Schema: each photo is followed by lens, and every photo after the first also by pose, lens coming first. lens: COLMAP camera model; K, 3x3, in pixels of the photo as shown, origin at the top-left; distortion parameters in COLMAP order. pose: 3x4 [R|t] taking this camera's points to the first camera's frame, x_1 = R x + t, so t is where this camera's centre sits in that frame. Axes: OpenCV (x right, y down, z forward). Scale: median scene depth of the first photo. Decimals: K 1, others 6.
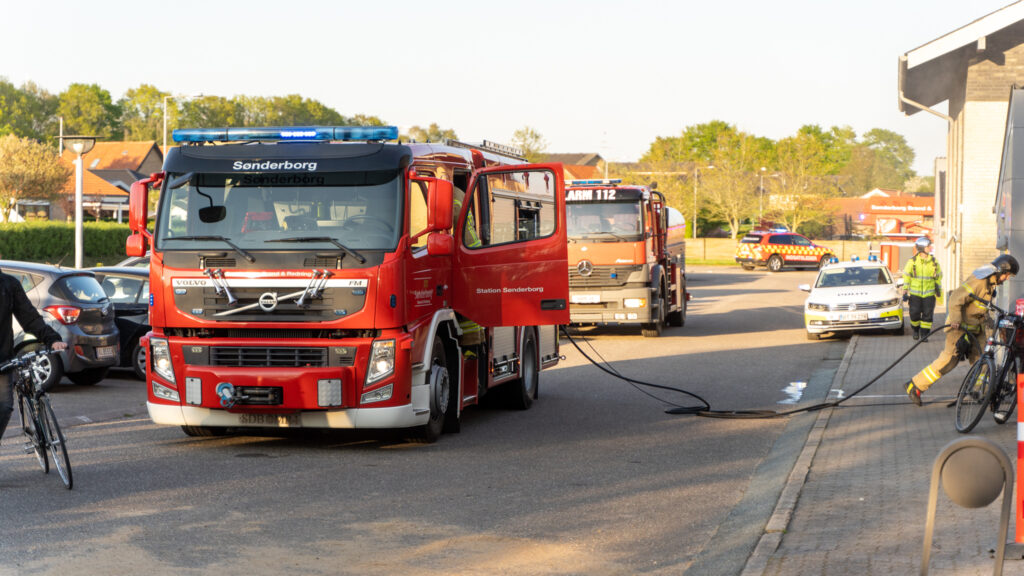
lens RADIAL K [[2046.4, 0, 512.0], [0, 2046.4, 287.9], [0, 0, 1]] dist [0.001360, 0.000000]
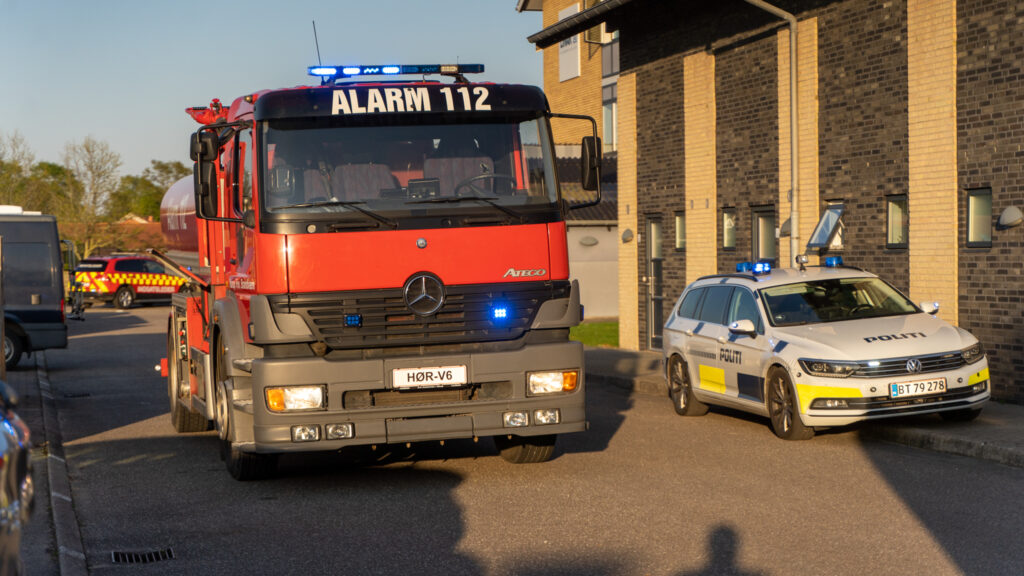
lens RADIAL K [[1942.4, 0, 511.9], [0, 1942.4, 287.8], [0, 0, 1]] dist [-0.033604, 0.000000]
pose [[0.905907, -0.025812, 0.422689, -0.043388], [0.033723, 0.999368, -0.011248, -0.002820], [-0.422132, 0.024444, 0.906205, 0.295465]]
